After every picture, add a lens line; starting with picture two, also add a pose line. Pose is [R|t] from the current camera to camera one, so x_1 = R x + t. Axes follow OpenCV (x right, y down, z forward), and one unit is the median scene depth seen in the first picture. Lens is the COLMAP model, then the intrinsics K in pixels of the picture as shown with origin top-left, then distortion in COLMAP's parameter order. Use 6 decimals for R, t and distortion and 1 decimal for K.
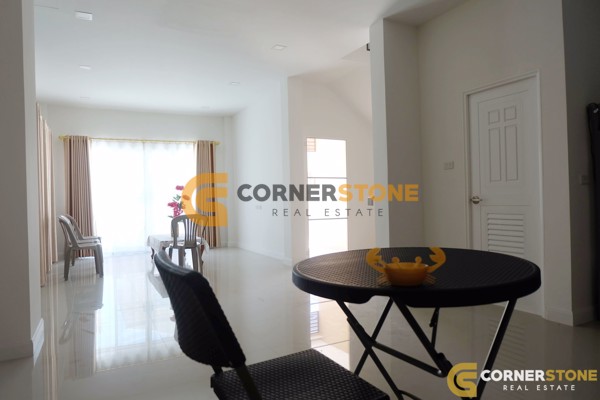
lens RADIAL K [[405.4, 0, 300.0], [0, 405.4, 200.0], [0, 0, 1]] dist [-0.000356, 0.000363]
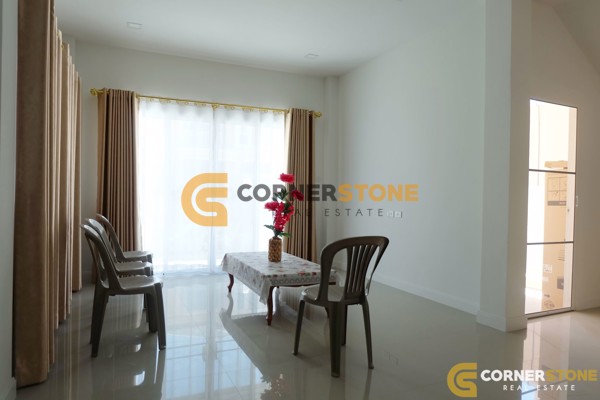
lens RADIAL K [[402.2, 0, 302.7], [0, 402.2, 199.3], [0, 0, 1]] dist [-0.030530, 0.003435]
pose [[0.998232, 0.042472, -0.041572, -0.242173], [-0.042176, 0.999078, 0.007988, -0.004305], [0.041873, -0.006220, 0.999104, 0.409592]]
